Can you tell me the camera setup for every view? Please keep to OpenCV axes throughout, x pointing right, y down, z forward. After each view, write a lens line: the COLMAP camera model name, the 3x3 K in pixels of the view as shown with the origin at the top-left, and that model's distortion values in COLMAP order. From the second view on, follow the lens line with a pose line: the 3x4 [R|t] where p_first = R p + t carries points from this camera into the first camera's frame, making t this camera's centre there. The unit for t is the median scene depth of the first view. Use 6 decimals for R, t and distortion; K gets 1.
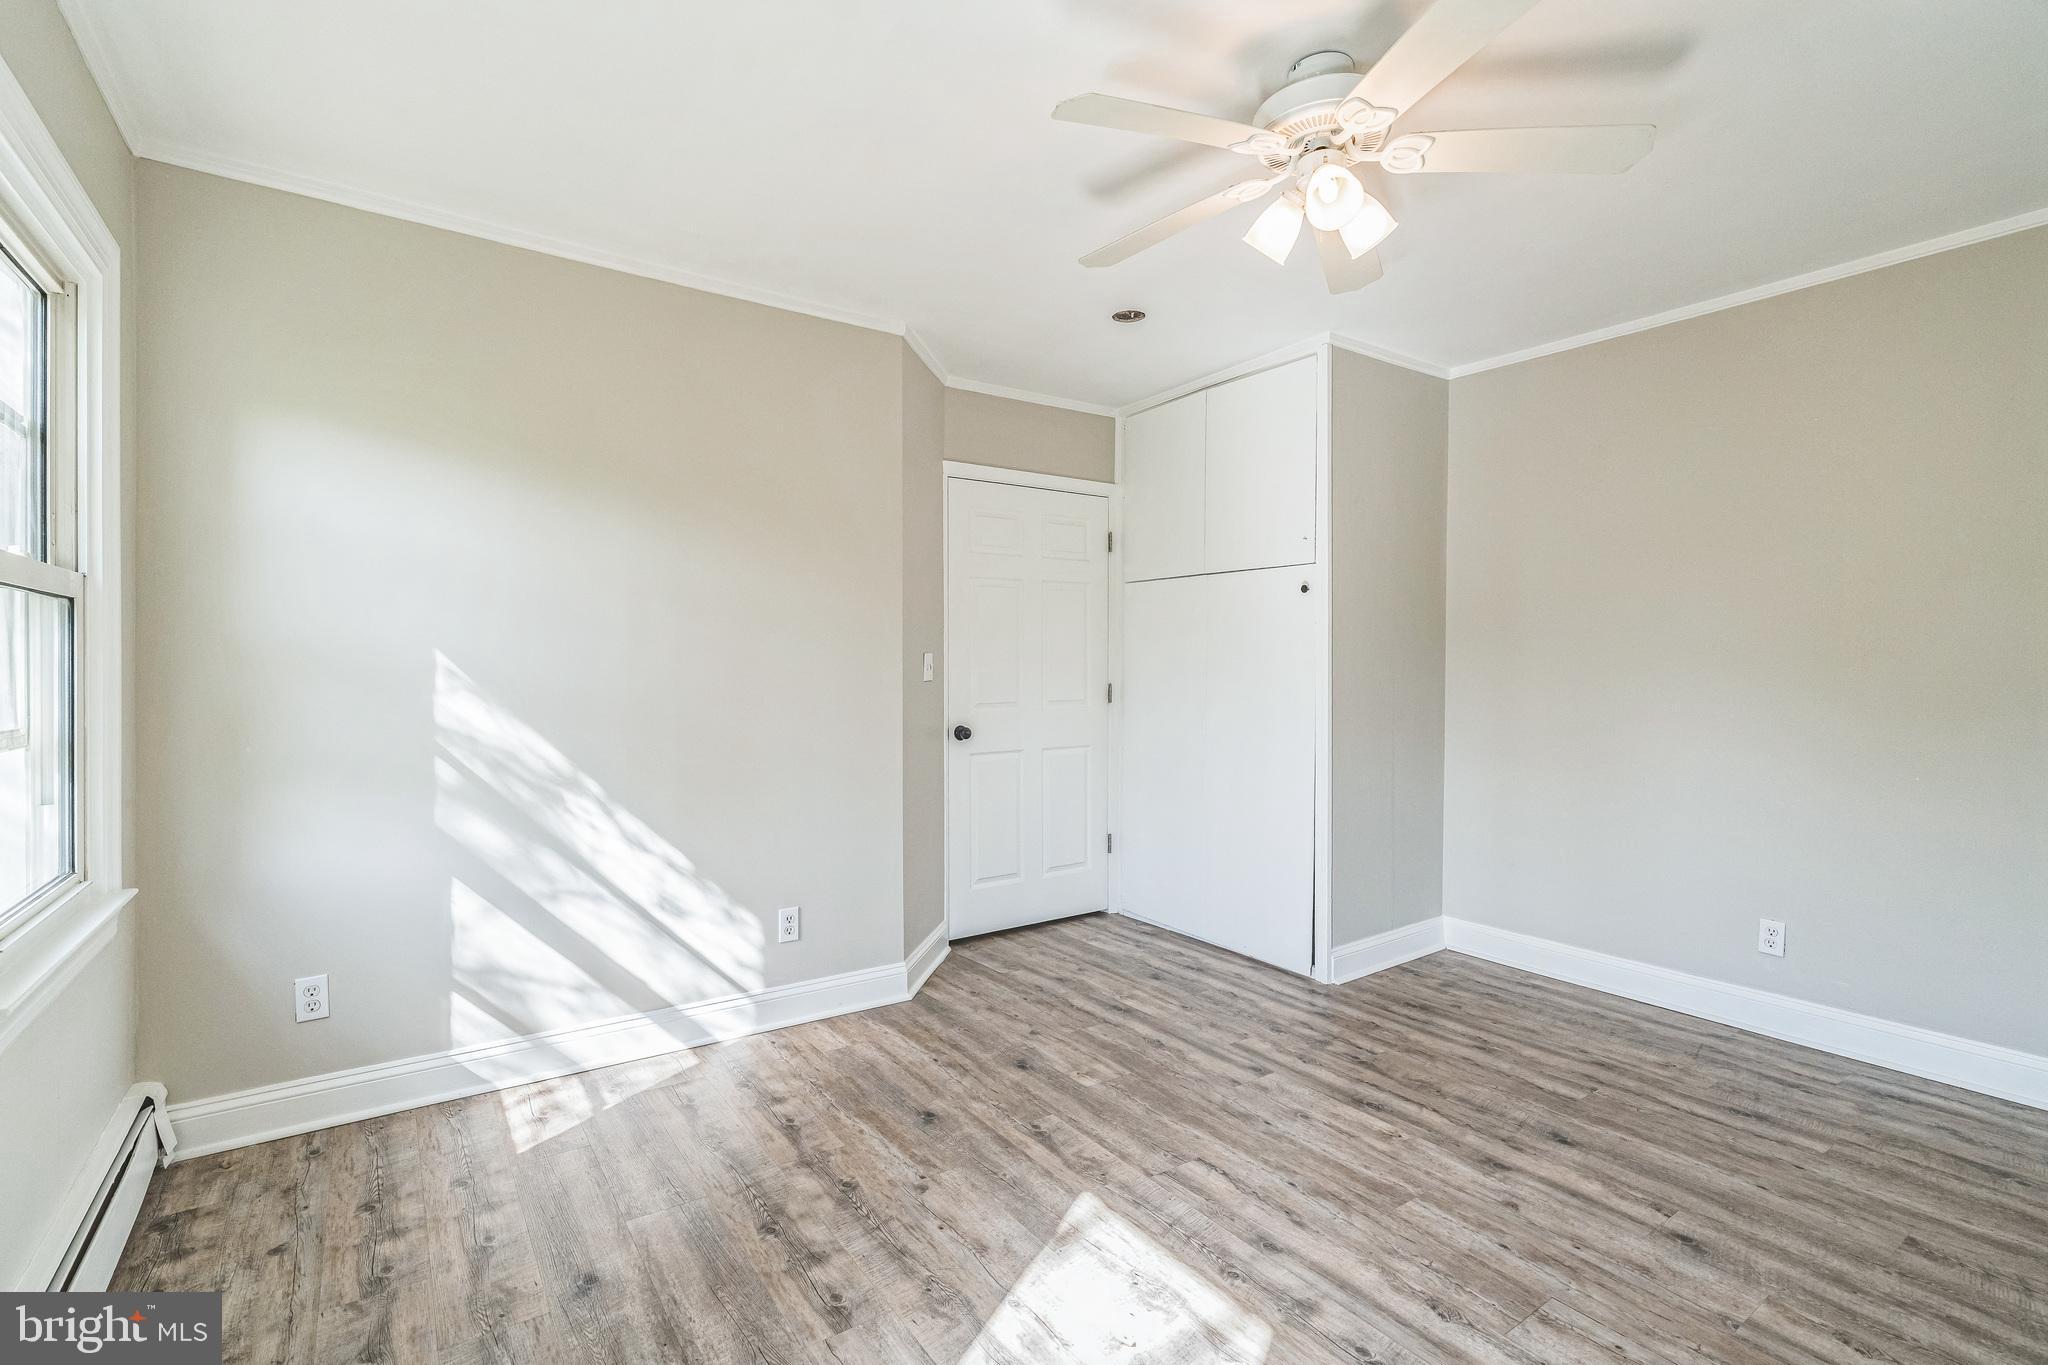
lens RADIAL K [[928.6, 0, 1028.5], [0, 928.6, 667.0], [0, 0, 1]] dist [-0.015294, 0.005963]
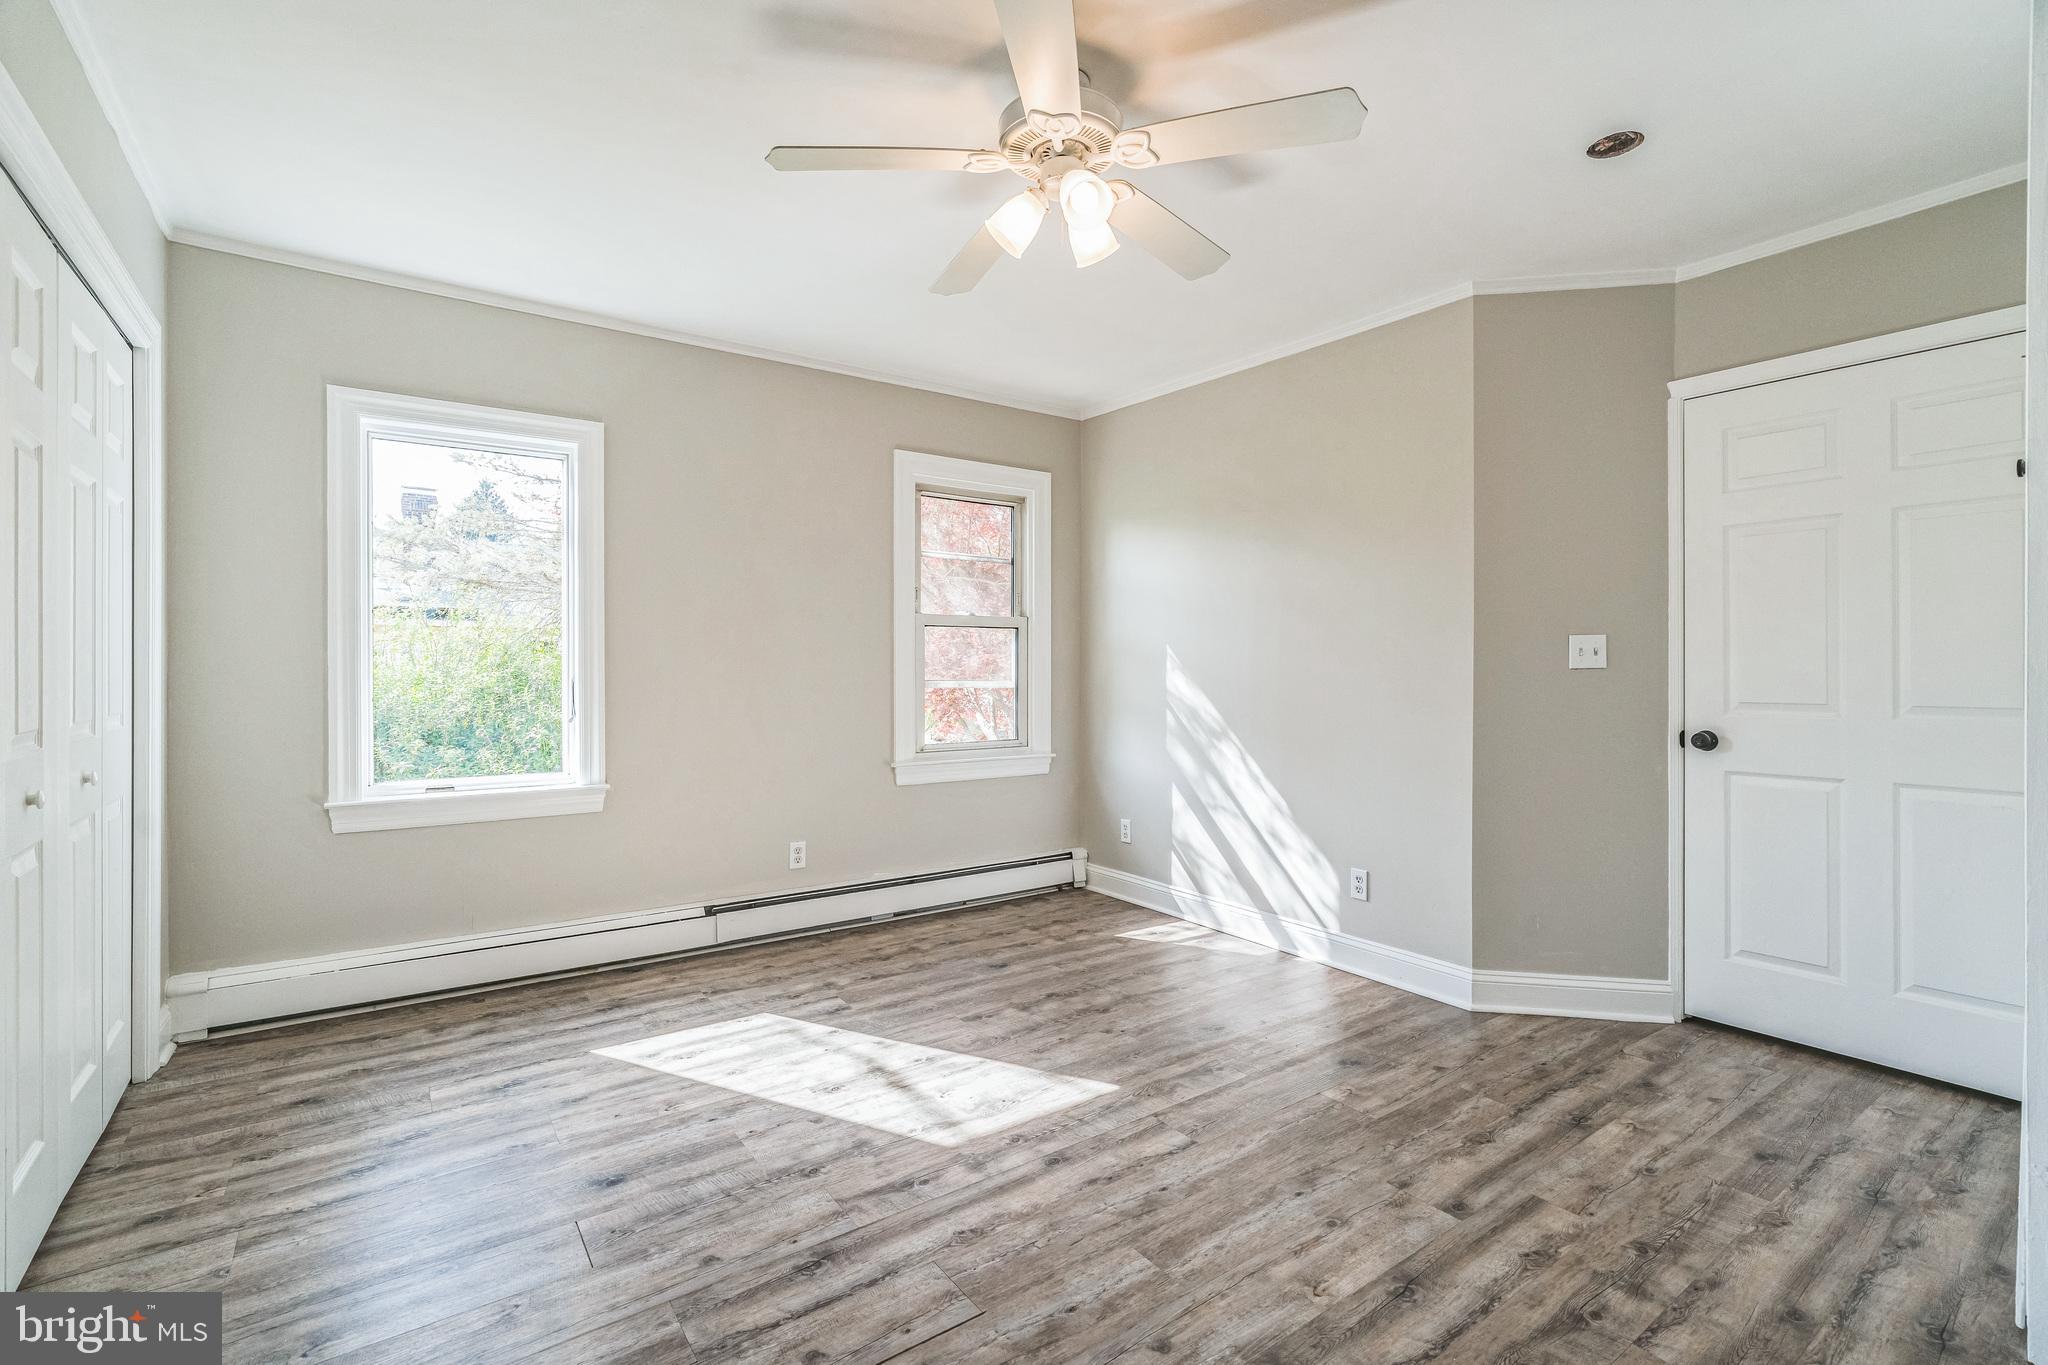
lens RADIAL K [[928.6, 0, 1015.4], [0, 928.6, 664.3], [0, 0, 1]] dist [-0.015294, 0.005963]
pose [[0.003795, 0.000467, -0.999993, 1.055682], [0.000301, 1.000000, 0.000468, 0.015764], [0.999993, -0.000303, 0.003795, 0.720180]]
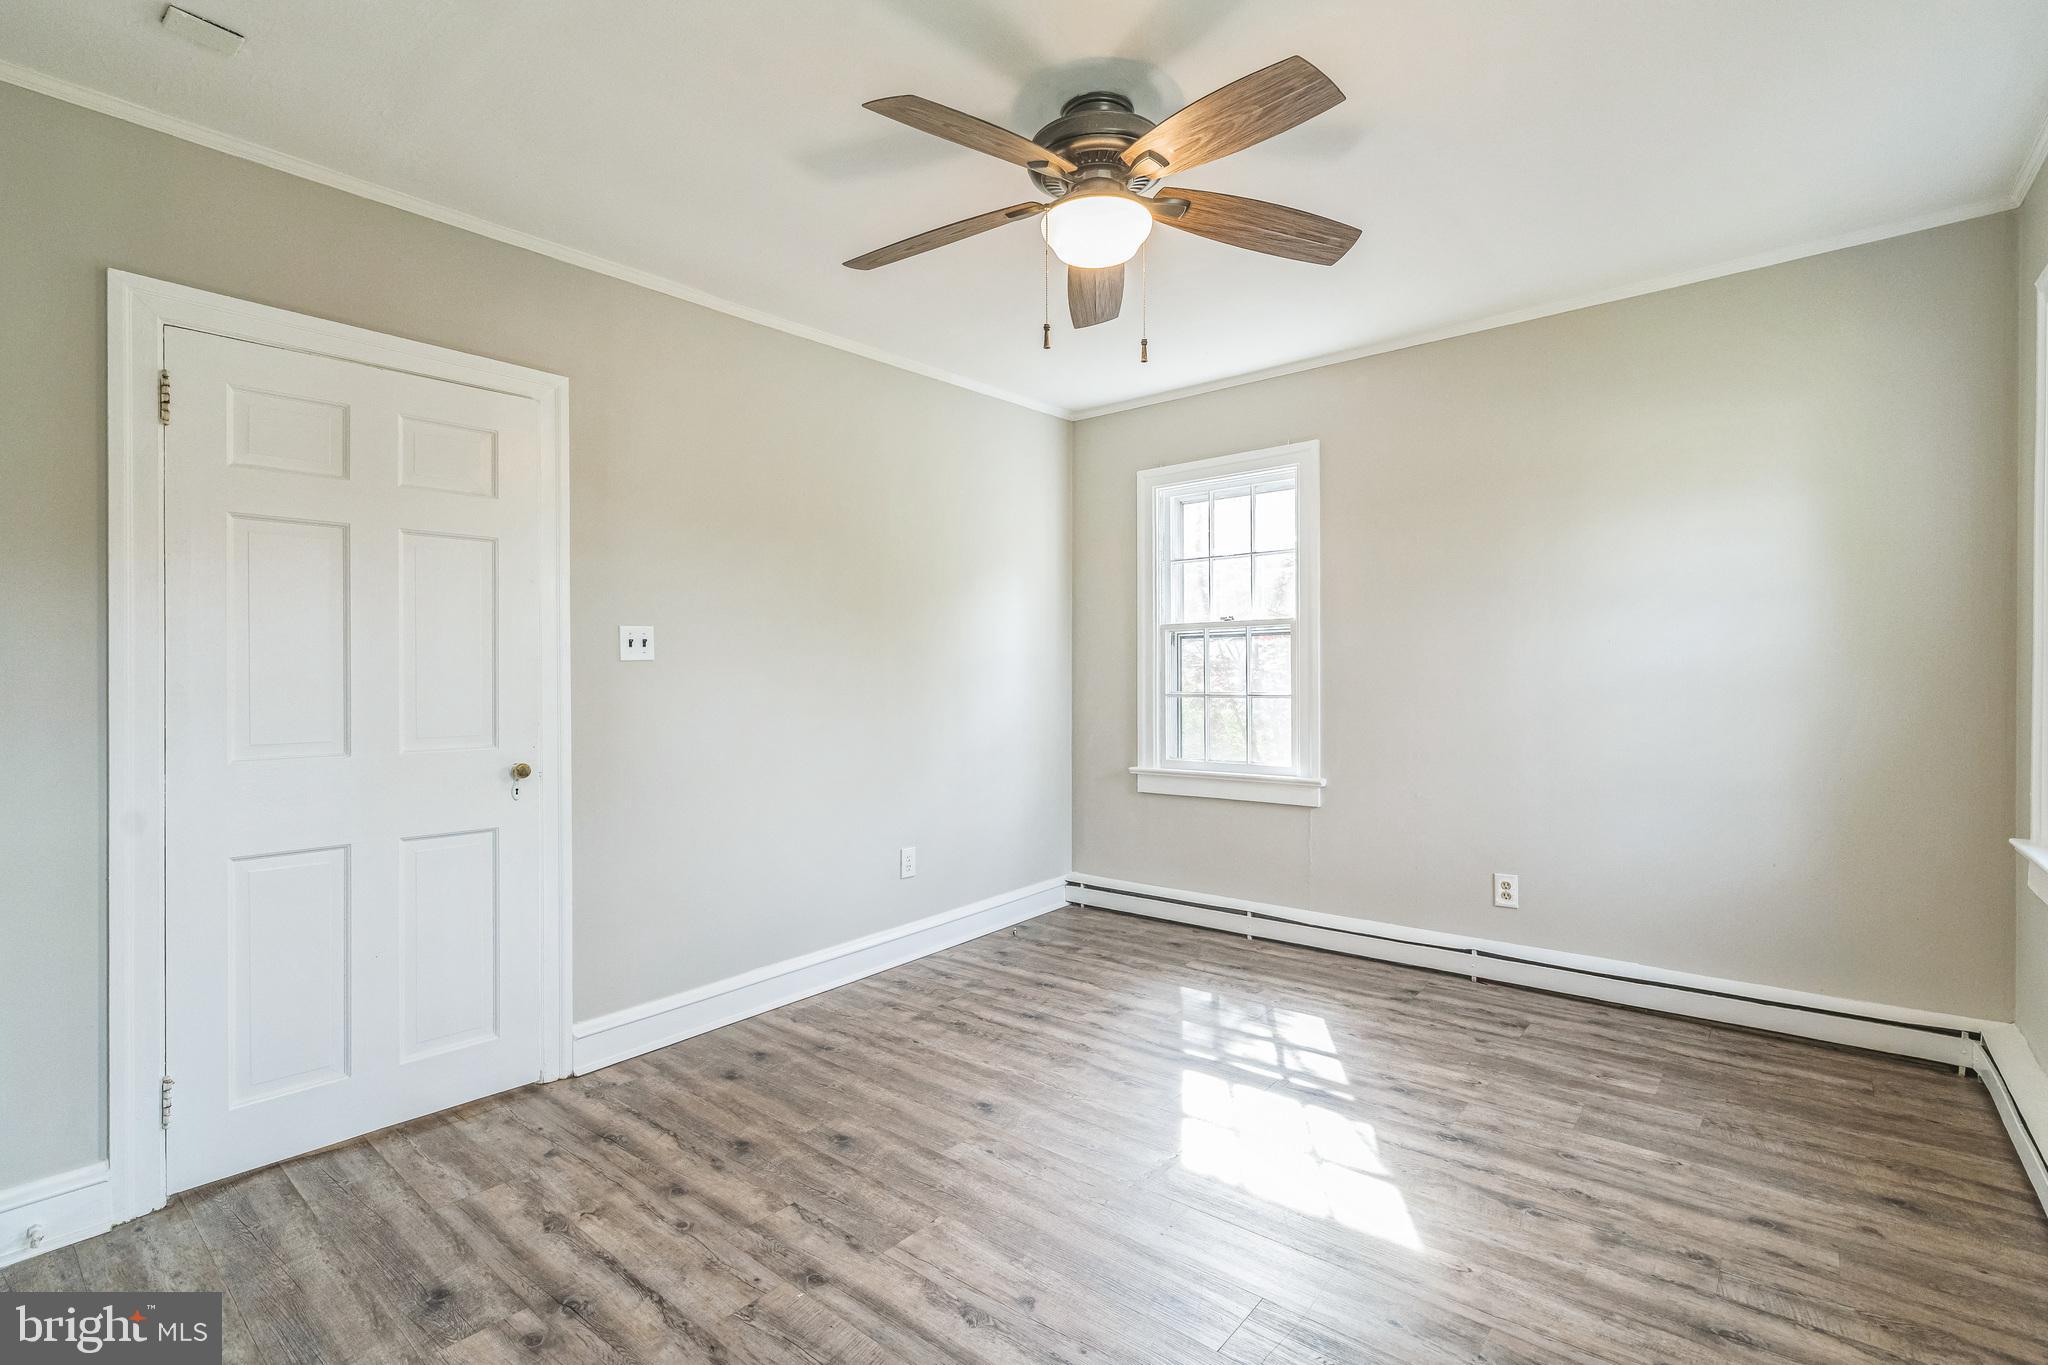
lens RADIAL K [[928.6, 0, 1027.3], [0, 928.6, 684.5], [0, 0, 1]] dist [-0.015294, 0.005963]
pose [[-0.966467, 0.004460, -0.256752, 0.522540], [0.003366, 0.999983, 0.004704, 0.027832], [0.256769, 0.003682, -0.966466, 1.472514]]
